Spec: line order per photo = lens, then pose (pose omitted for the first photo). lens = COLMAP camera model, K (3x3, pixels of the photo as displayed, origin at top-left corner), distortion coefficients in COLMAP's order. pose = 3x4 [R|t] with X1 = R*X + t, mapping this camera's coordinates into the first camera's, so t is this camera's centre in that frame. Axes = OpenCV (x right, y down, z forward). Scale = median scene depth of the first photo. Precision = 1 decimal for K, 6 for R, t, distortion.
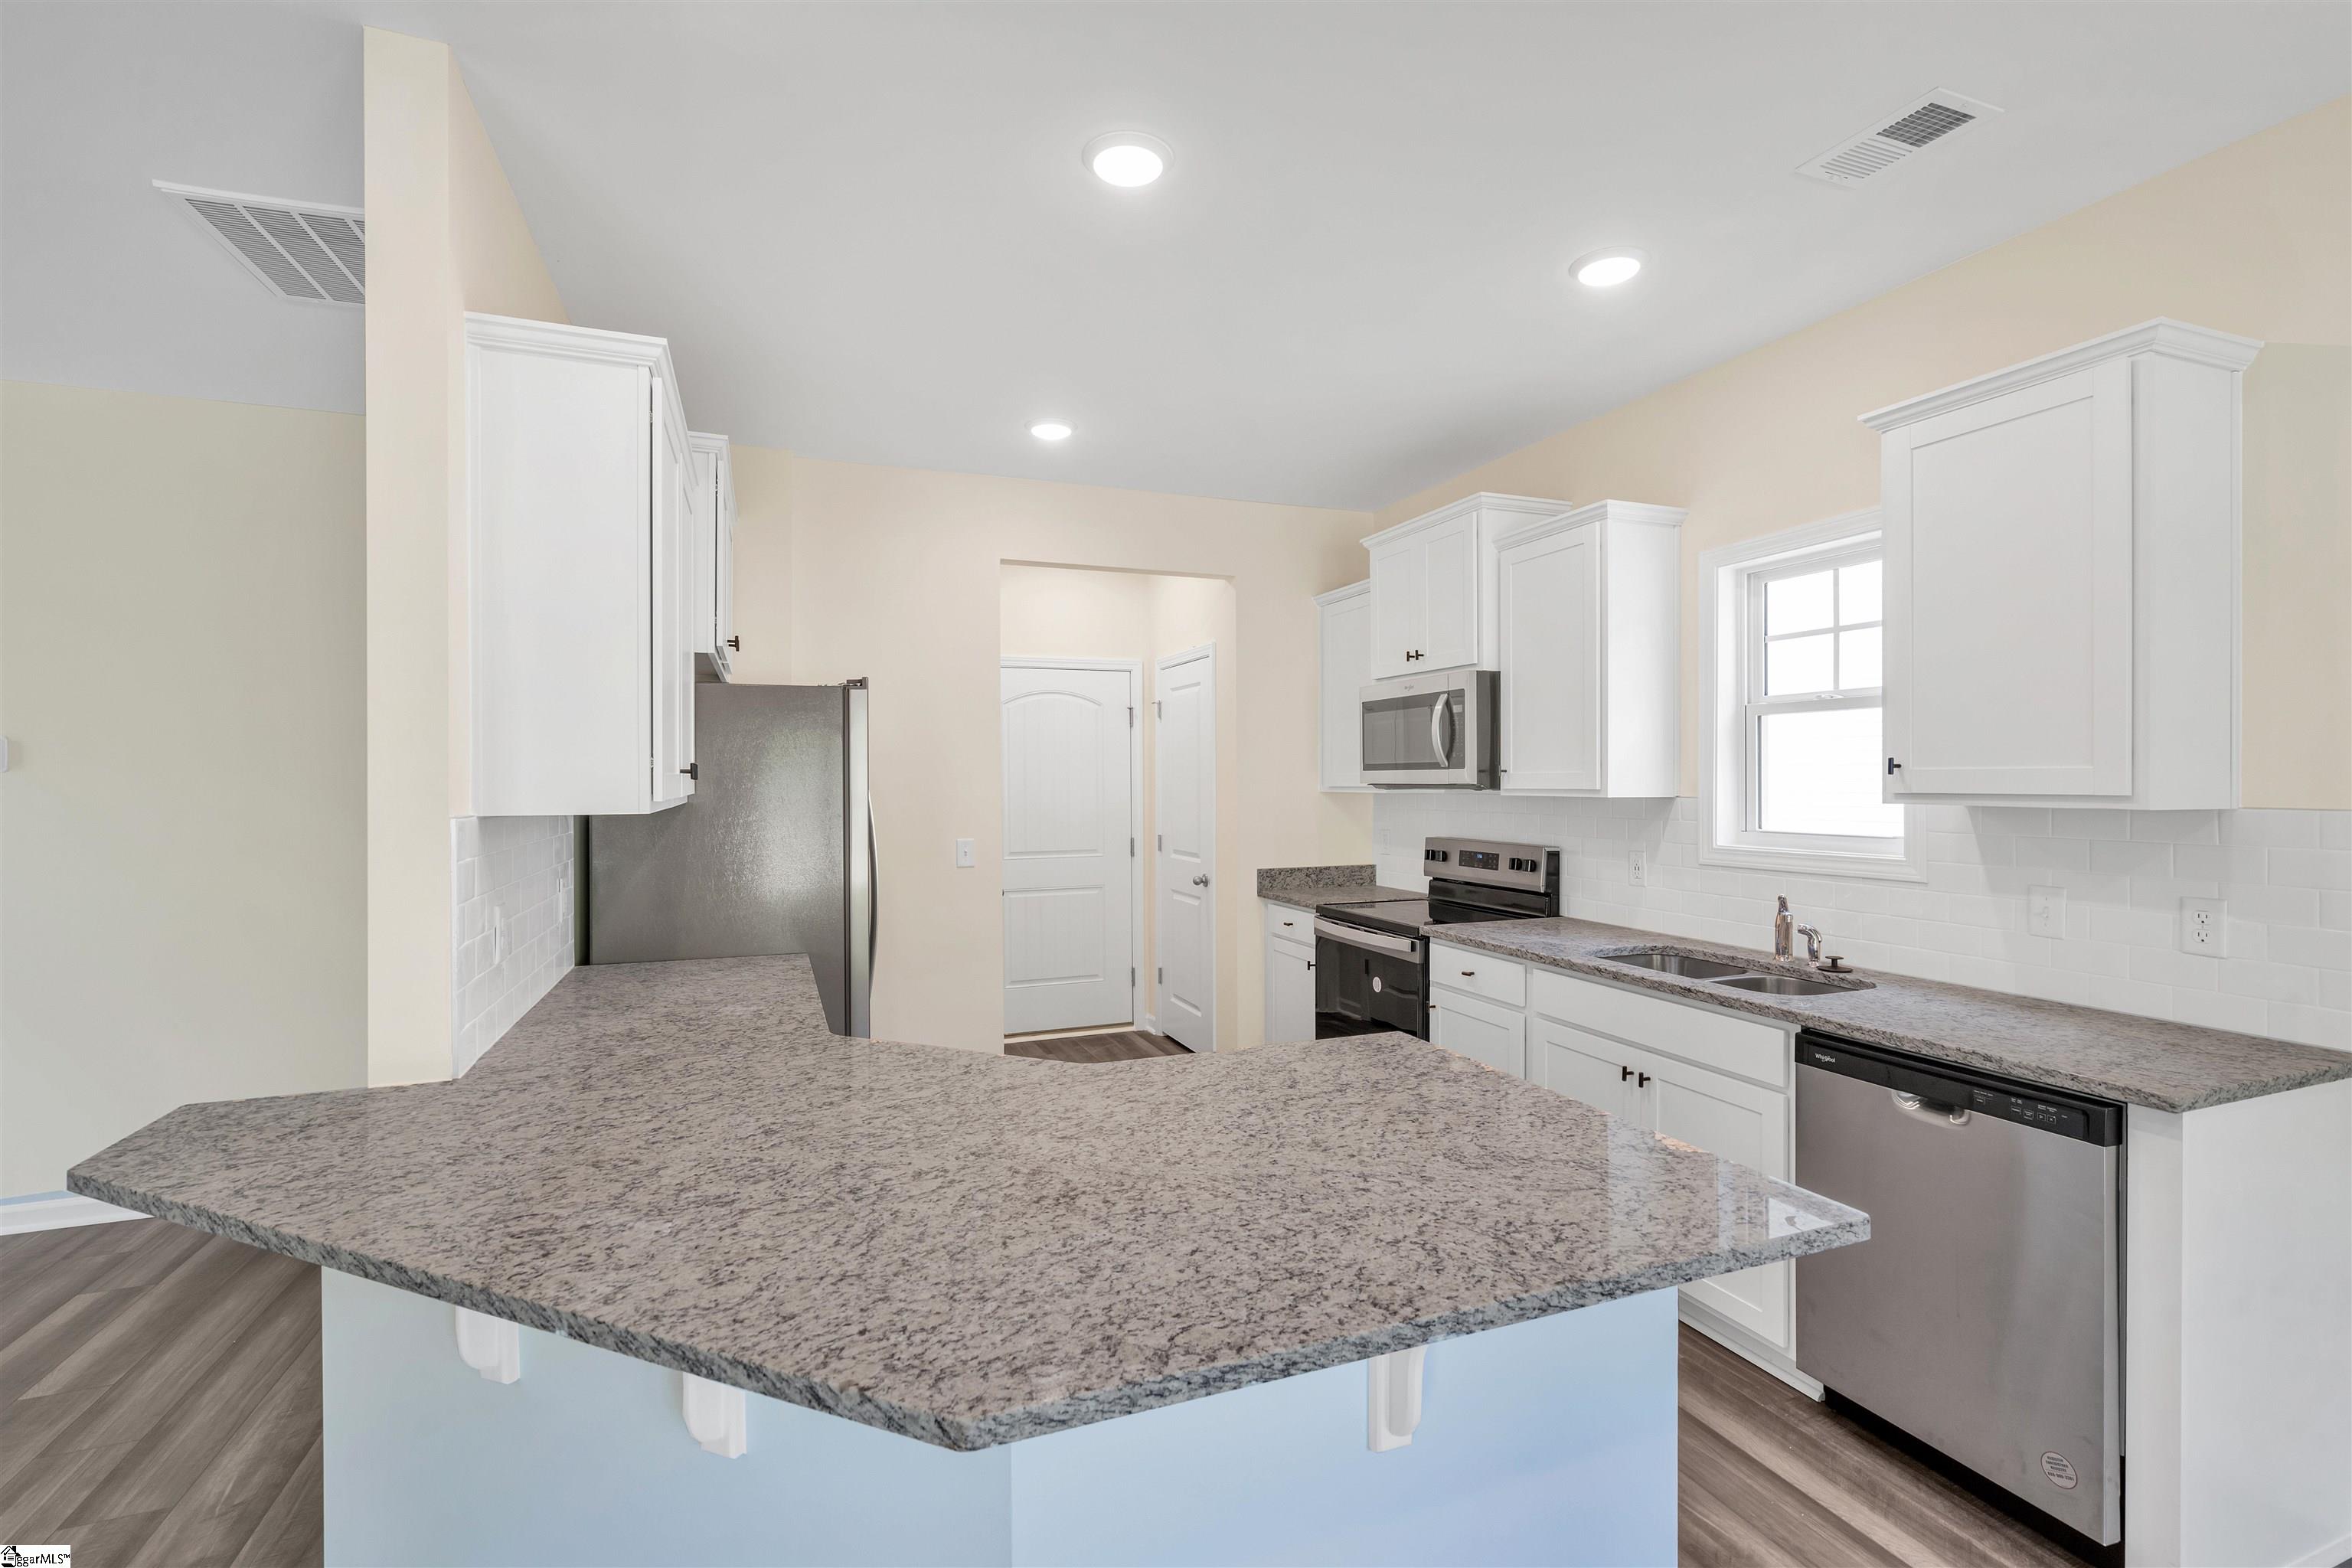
lens RADIAL K [[1069.9, 0, 1163.2], [0, 1069.9, 780.4], [0, 0, 1]] dist [-0.003061, 0.002344]
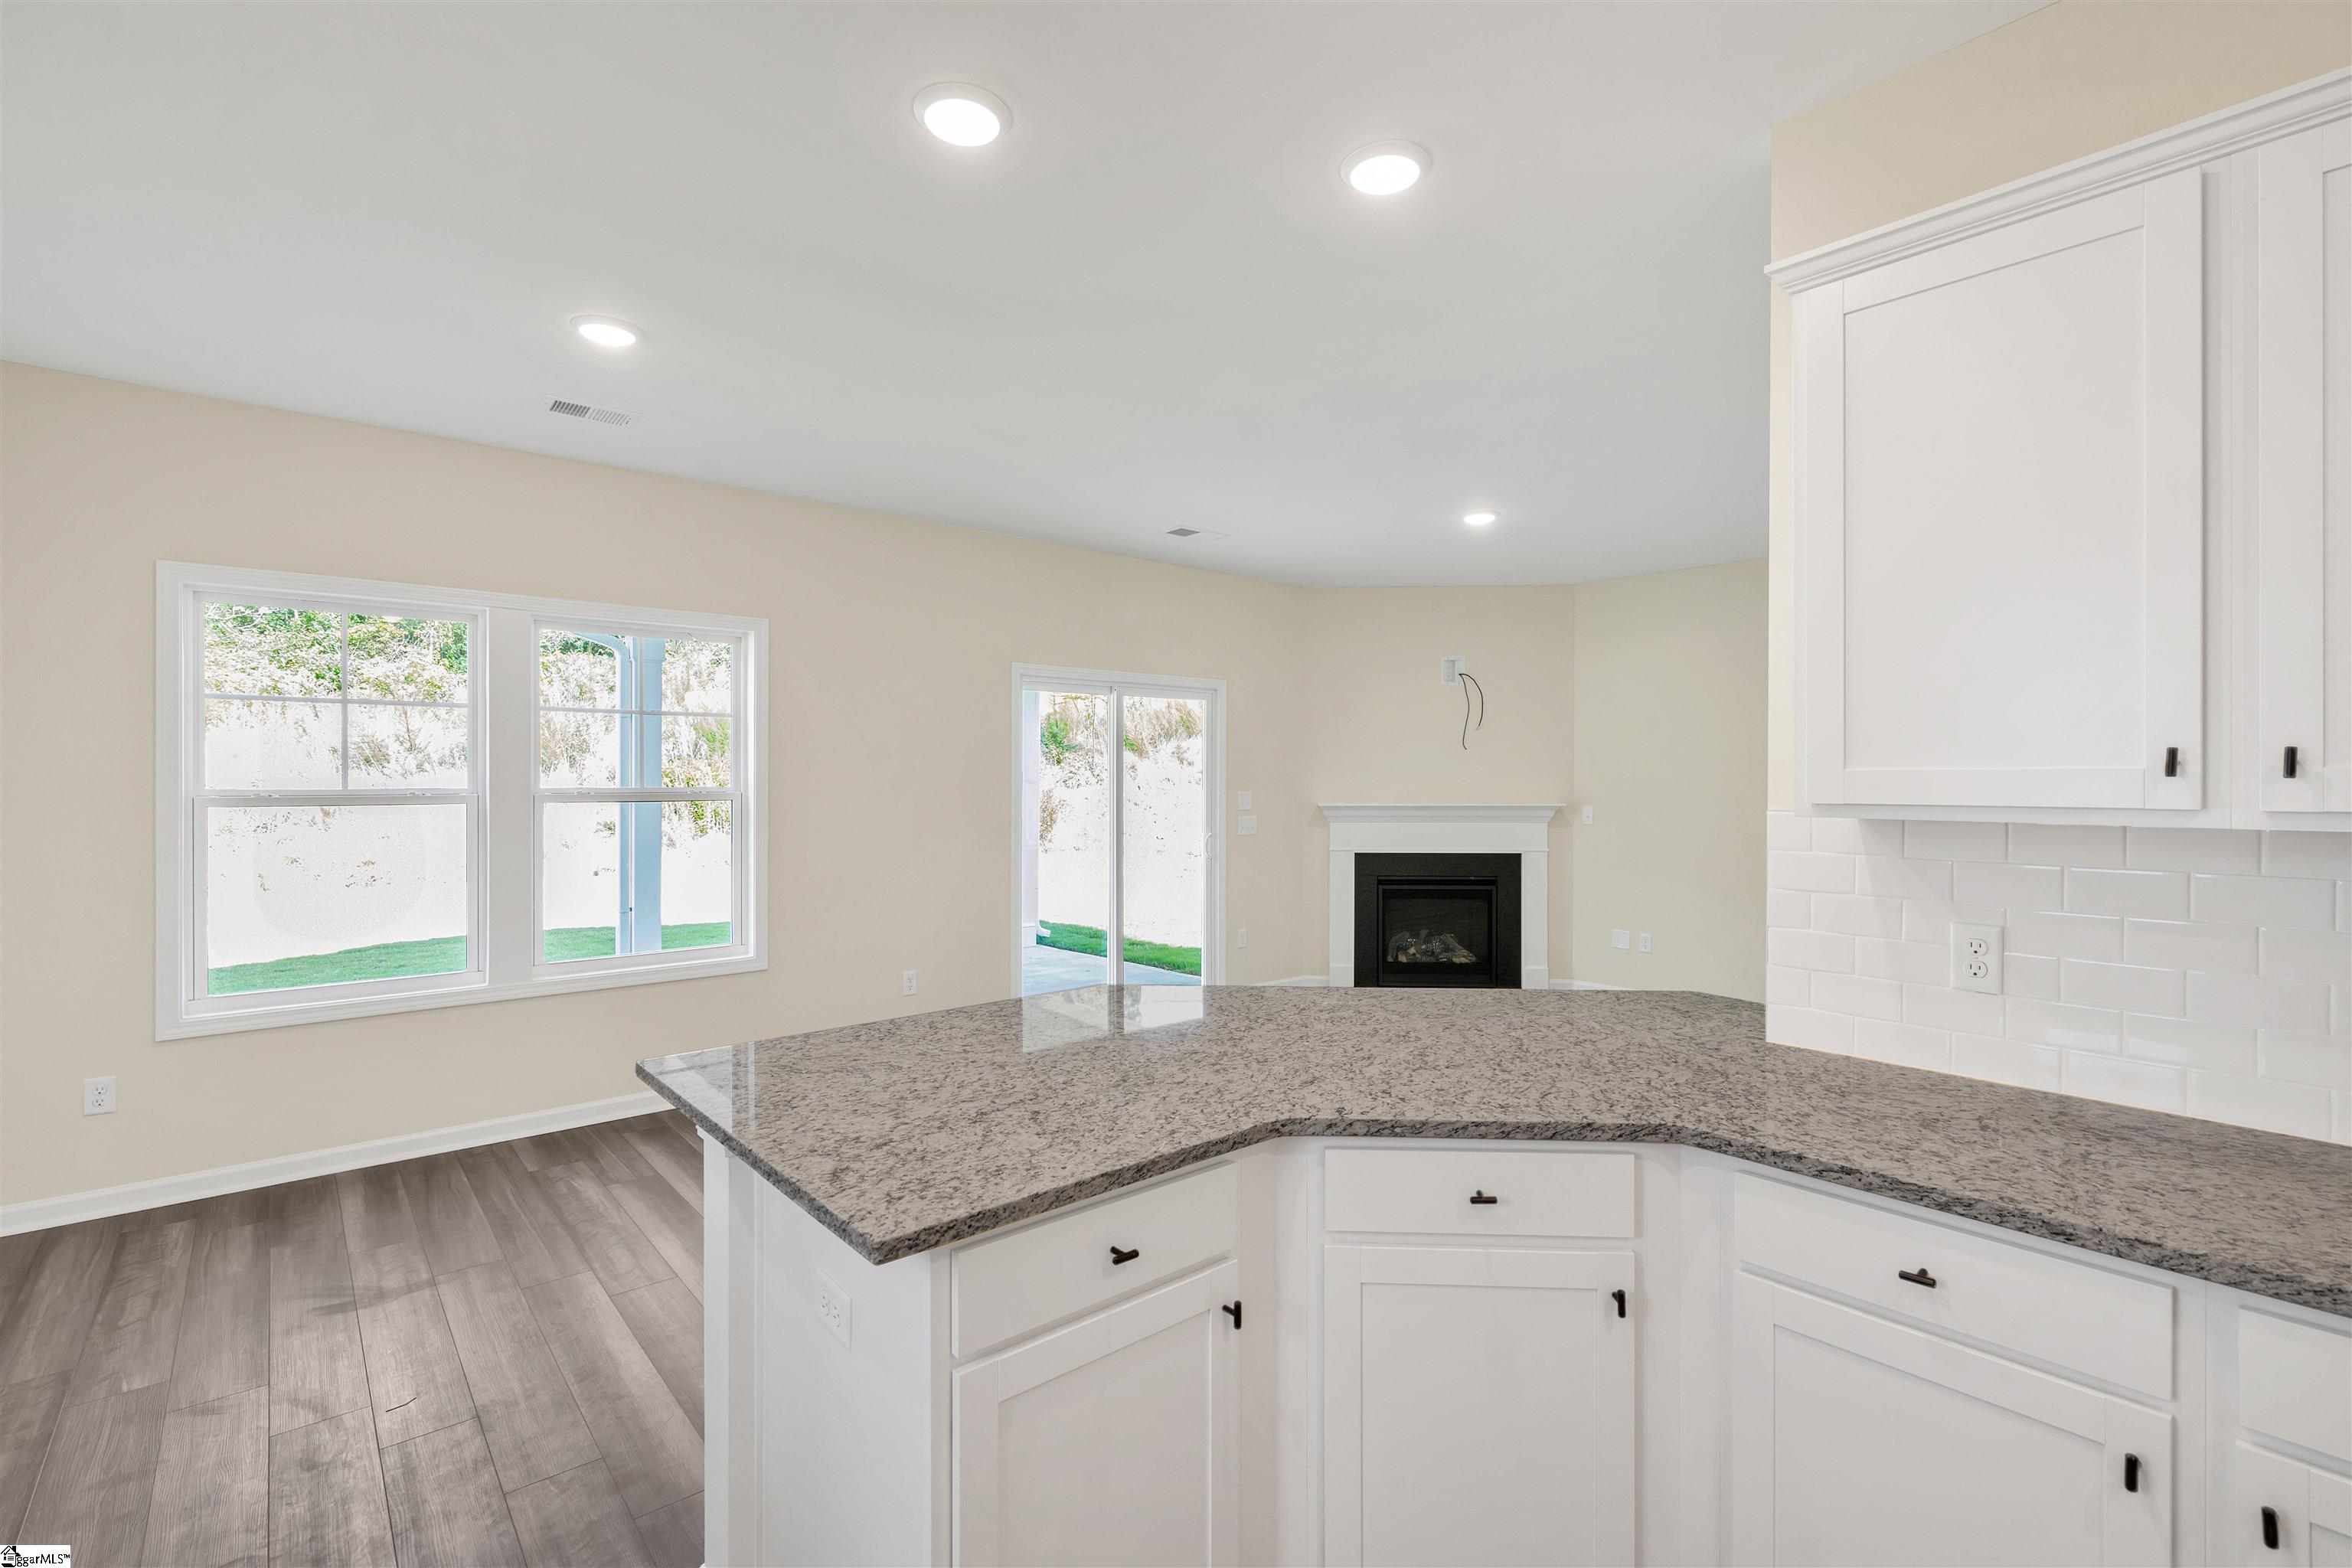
lens RADIAL K [[1069.9, 0, 1185.1], [0, 1069.9, 799.3], [0, 0, 1]] dist [-0.003061, 0.002344]
pose [[-0.937525, 0.010733, -0.347751, 0.188843], [0.001896, 0.999667, 0.025742, -0.003899], [0.347912, 0.023475, -0.937233, 1.133221]]
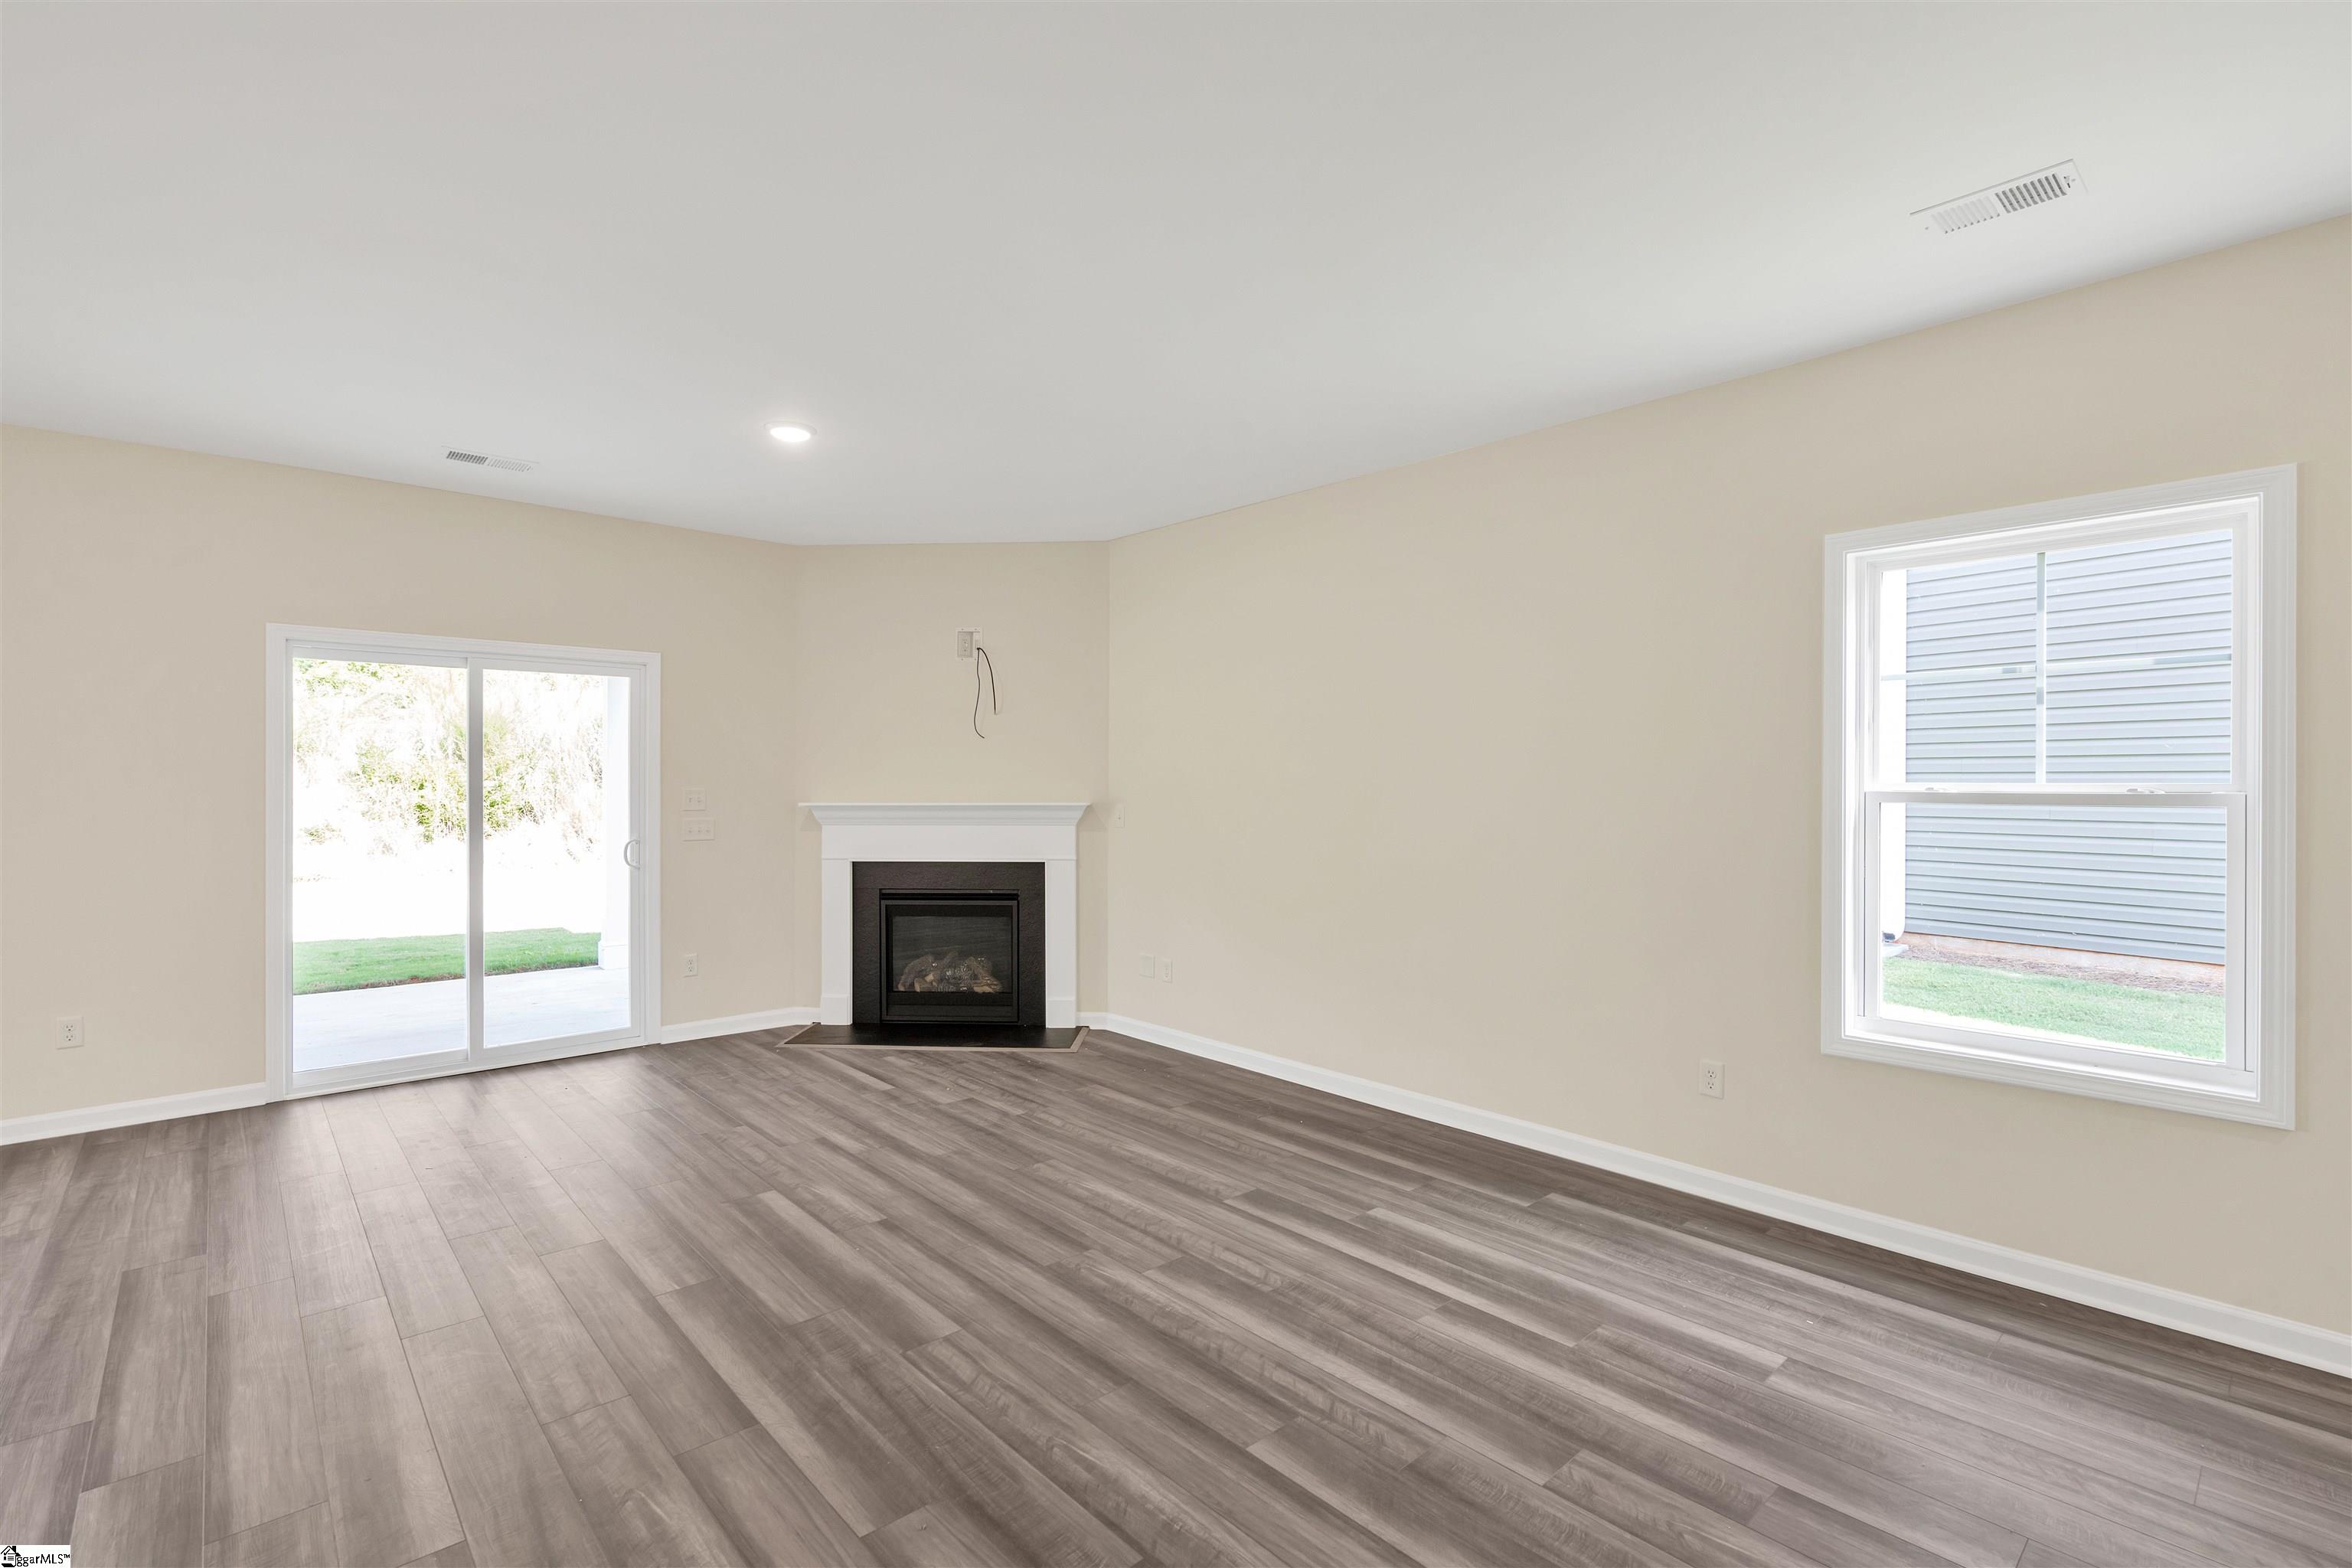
lens RADIAL K [[1069.9, 0, 1173.2], [0, 1069.9, 786.1], [0, 0, 1]] dist [-0.003061, 0.002344]
pose [[-0.931589, 0.005186, -0.363476, -0.809713], [0.002857, 0.999972, 0.006944, 0.023795], [0.363502, 0.005431, -0.931578, 1.114285]]
